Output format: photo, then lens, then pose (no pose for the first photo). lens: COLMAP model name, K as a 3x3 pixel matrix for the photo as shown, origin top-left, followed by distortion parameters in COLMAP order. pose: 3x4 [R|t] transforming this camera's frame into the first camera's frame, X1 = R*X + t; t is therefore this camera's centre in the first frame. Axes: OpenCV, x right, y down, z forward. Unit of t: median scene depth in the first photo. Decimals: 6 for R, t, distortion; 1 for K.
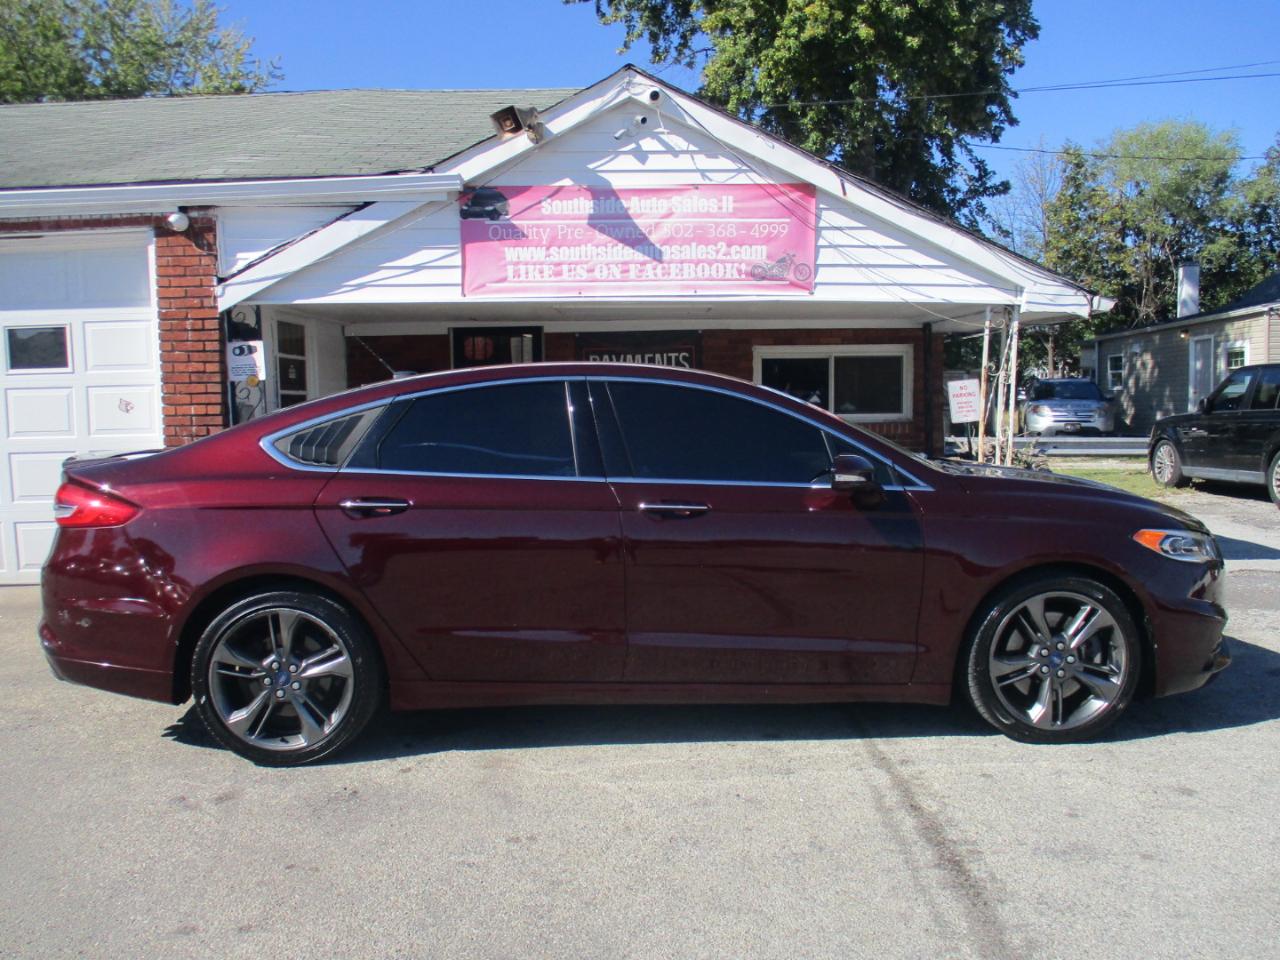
lens RADIAL K [[1091.5, 0, 647.1], [0, 1091.5, 481.0], [0, 0, 1]] dist [-0.025006, 0.002980]
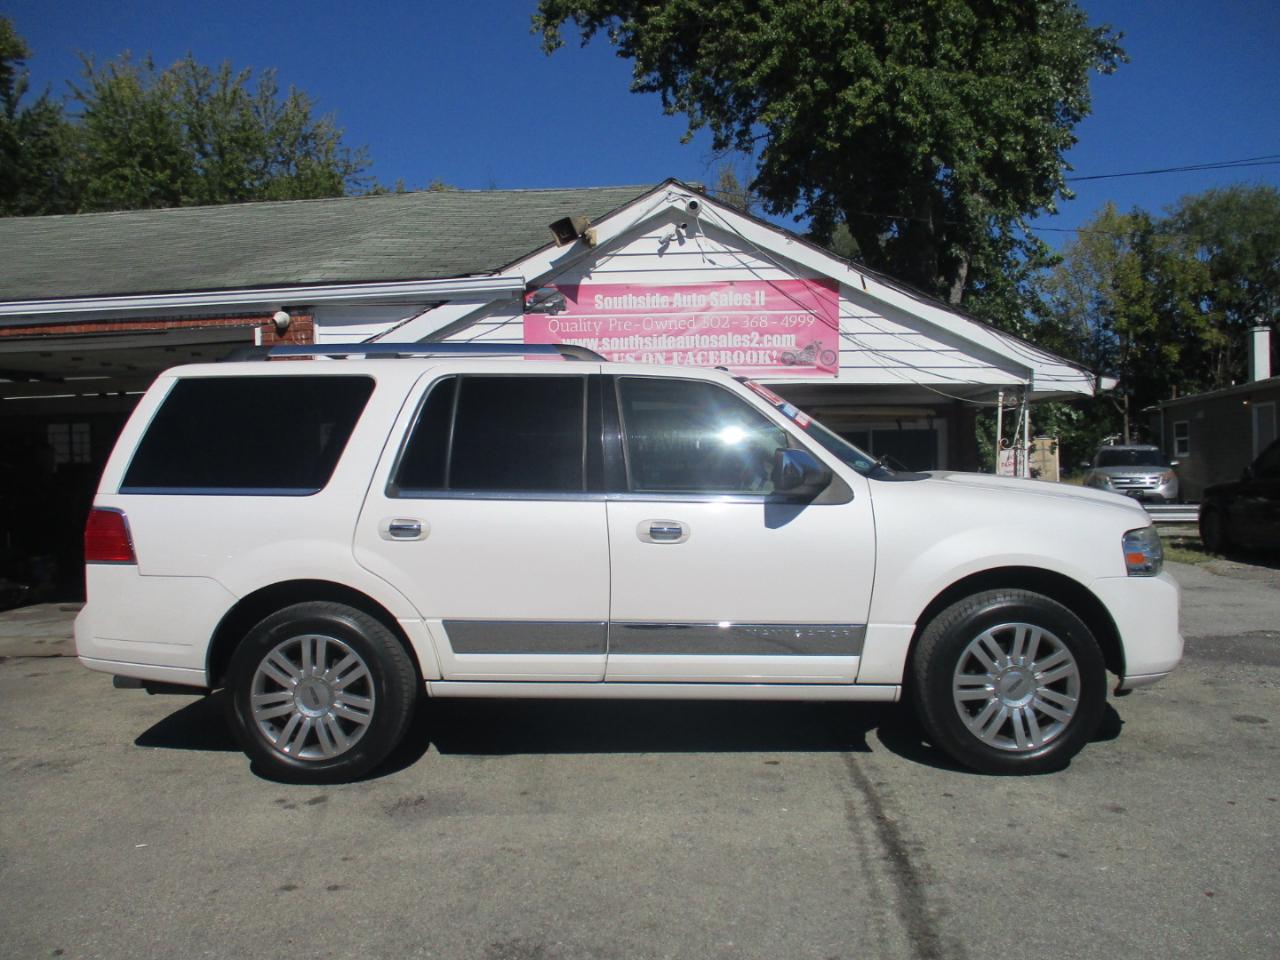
lens RADIAL K [[1091.5, 0, 643.6], [0, 1091.5, 475.3], [0, 0, 1]] dist [-0.025006, 0.002980]
pose [[0.997399, -0.002504, -0.072035, 0.034788], [-0.002260, 0.997819, -0.065974, 0.001712], [0.072043, 0.065965, 0.995218, -0.111138]]
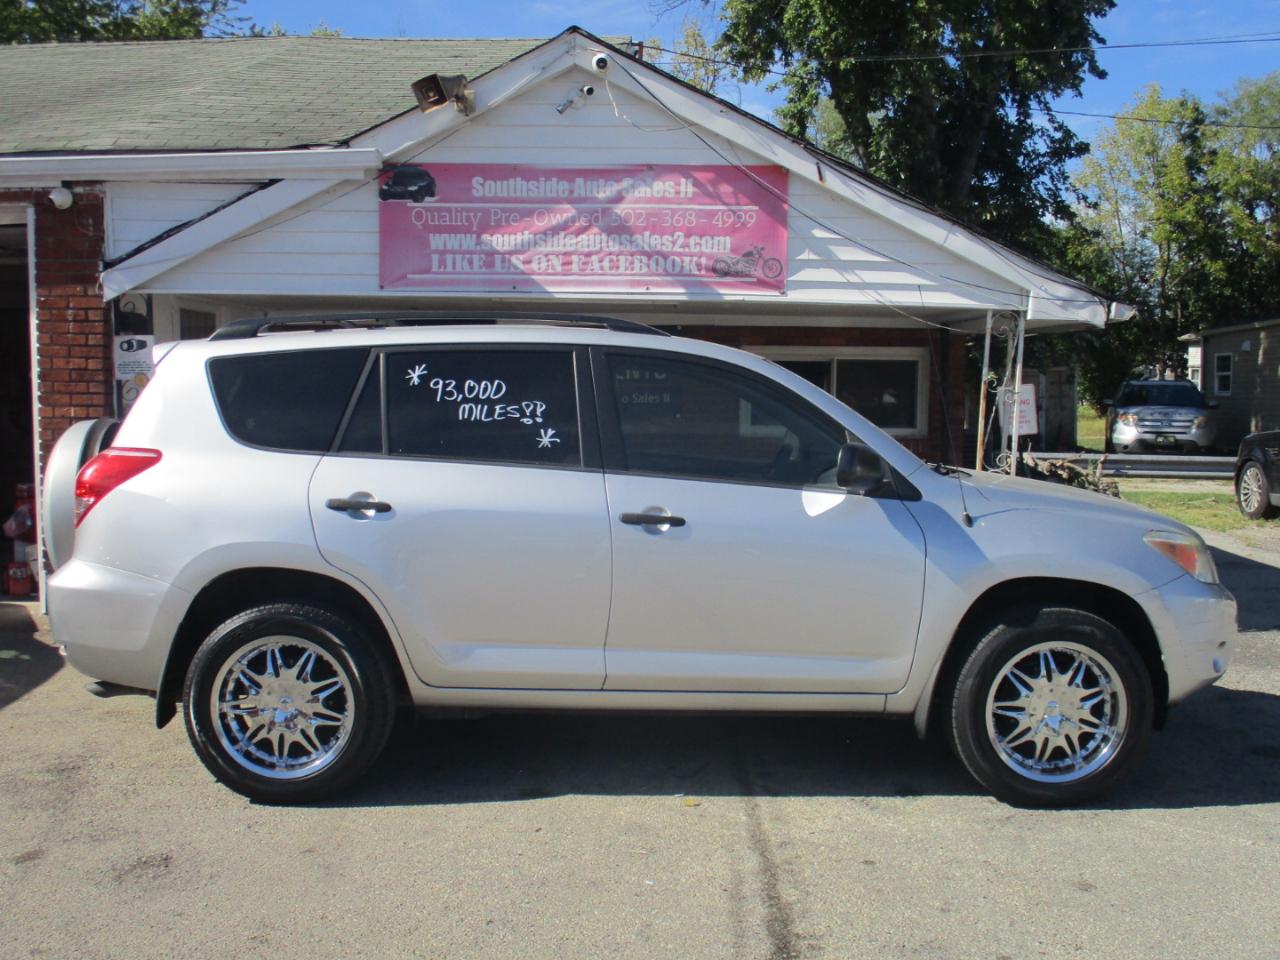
lens RADIAL K [[1313.6, 0, 648.0], [0, 1313.6, 482.5], [0, 0, 1]] dist [-0.039968, 0.000000]
pose [[0.999341, 0.023926, -0.027289, 0.077142], [-0.023992, 0.999710, -0.002089, -0.017424], [0.027231, 0.002742, 0.999625, -0.040526]]
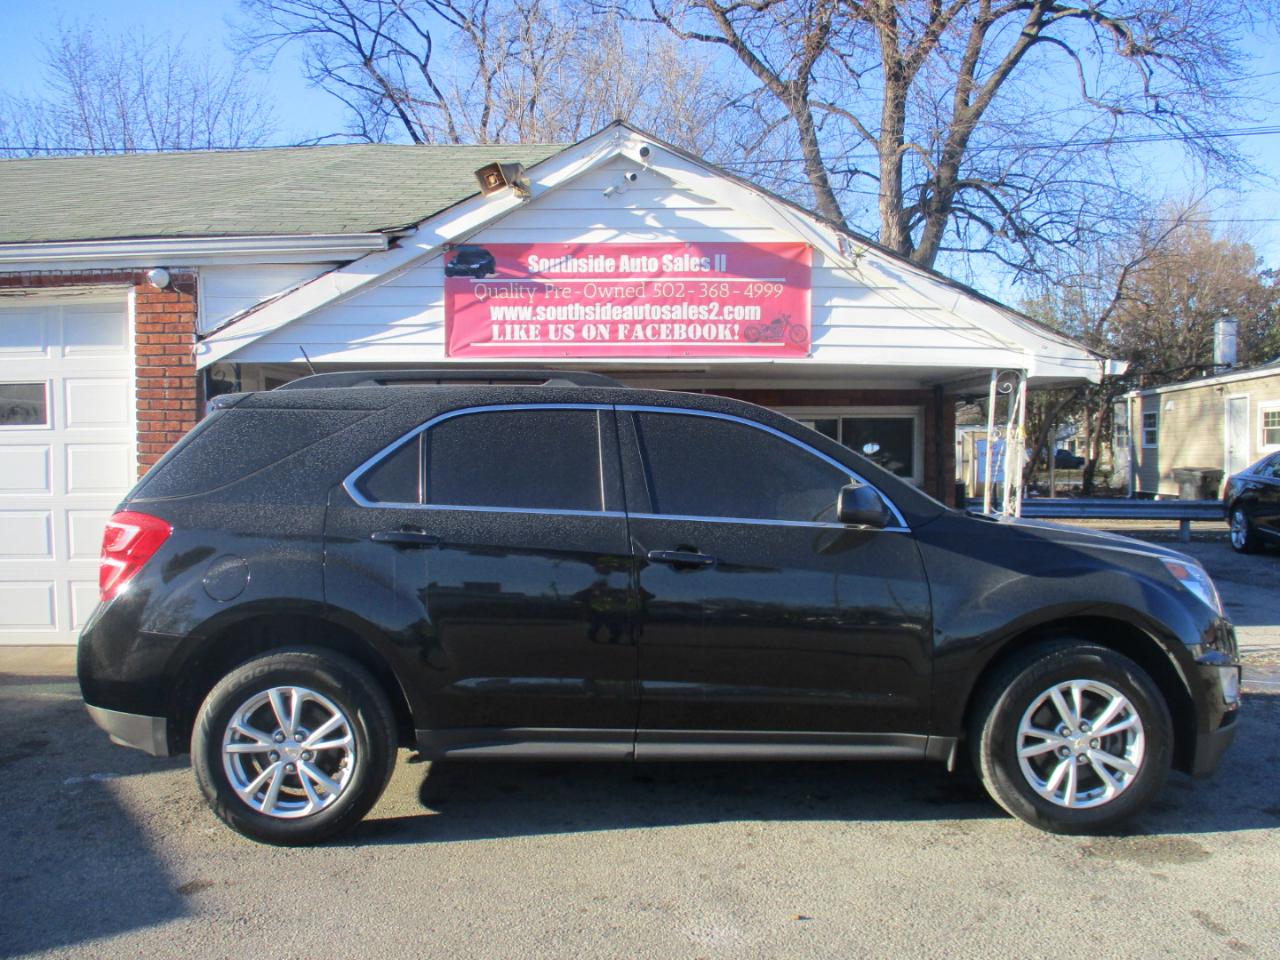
lens RADIAL K [[1091.5, 0, 634.6], [0, 1091.5, 479.8], [0, 0, 1]] dist [-0.025006, 0.002980]
pose [[0.999423, 0.010587, -0.032271, 0.030933], [-0.012238, 0.998603, -0.051412, -0.011599], [0.031681, 0.051777, 0.998156, 0.043287]]
